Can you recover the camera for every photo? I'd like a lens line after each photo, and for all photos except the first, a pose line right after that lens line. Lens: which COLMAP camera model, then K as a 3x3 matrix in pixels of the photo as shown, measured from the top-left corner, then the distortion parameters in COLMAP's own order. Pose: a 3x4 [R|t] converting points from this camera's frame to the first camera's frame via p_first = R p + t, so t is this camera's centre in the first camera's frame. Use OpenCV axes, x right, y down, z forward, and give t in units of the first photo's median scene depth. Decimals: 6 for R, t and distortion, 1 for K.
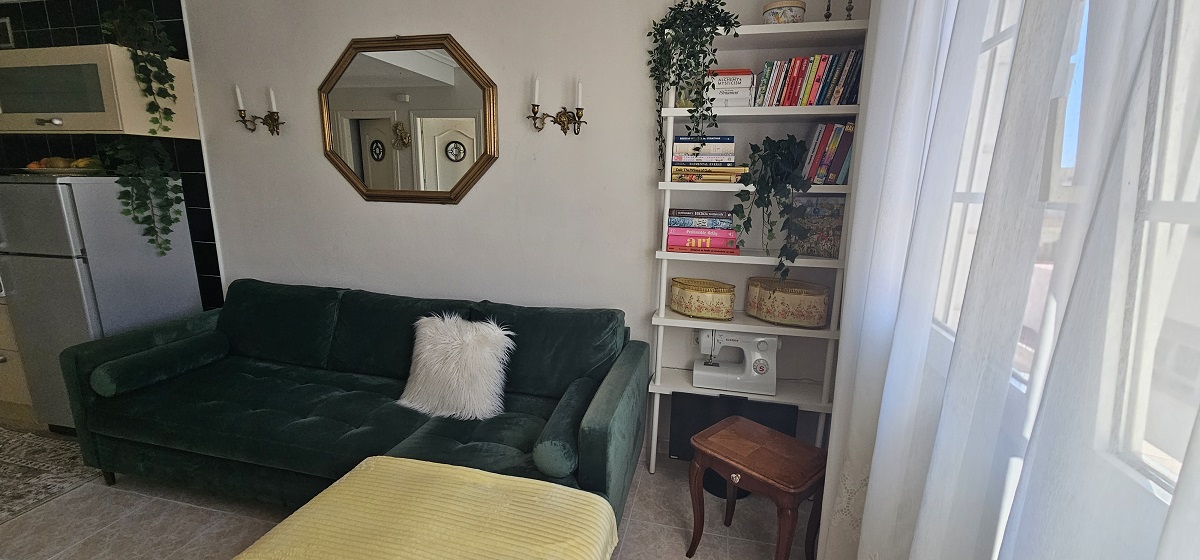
lens RADIAL K [[490.1, 0, 604.0], [0, 490.1, 283.6], [0, 0, 1]] dist [-0.003377, 0.000883]
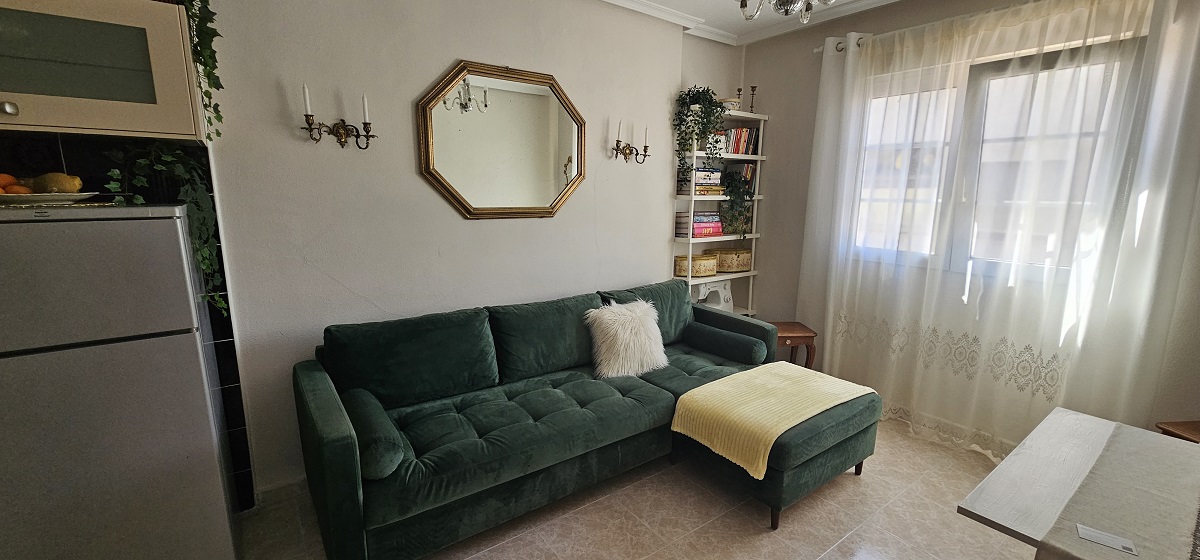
lens RADIAL K [[490.1, 0, 601.8], [0, 490.1, 284.5], [0, 0, 1]] dist [-0.003377, 0.000883]
pose [[0.643425, -0.157723, 0.749084, -1.212177], [0.161946, 0.984442, 0.068175, -0.069458], [-0.748183, 0.077446, 0.658957, 0.161660]]
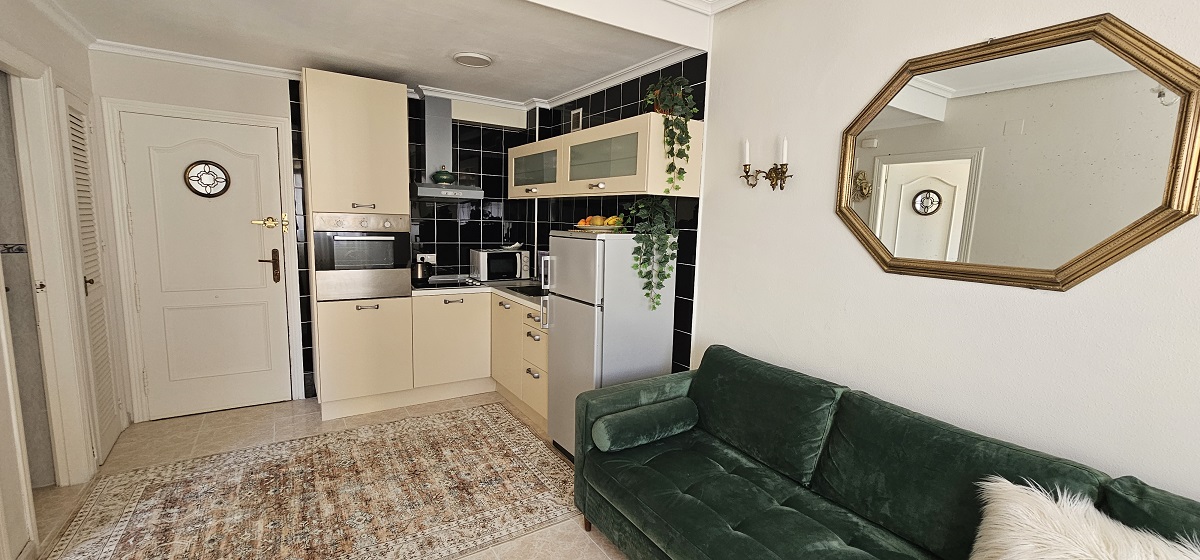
lens RADIAL K [[490.1, 0, 599.2], [0, 490.1, 283.5], [0, 0, 1]] dist [-0.003377, 0.000883]
pose [[0.721039, 0.092090, -0.686747, -0.324699], [-0.159238, 0.986624, -0.034888, -0.065371], [0.674348, 0.134512, 0.726059, 0.195677]]
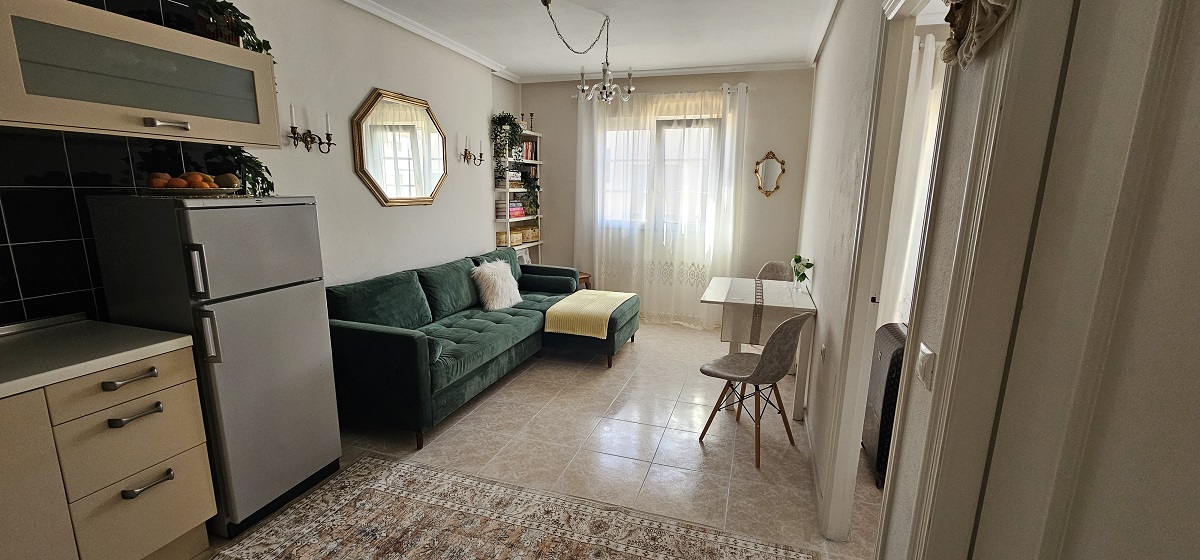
lens RADIAL K [[490.1, 0, 602.9], [0, 490.1, 286.8], [0, 0, 1]] dist [-0.003377, 0.000883]
pose [[0.077613, -0.217921, 0.972875, -2.003209], [0.193809, 0.960501, 0.199688, -0.123802], [-0.977964, 0.173054, 0.116782, 0.334866]]
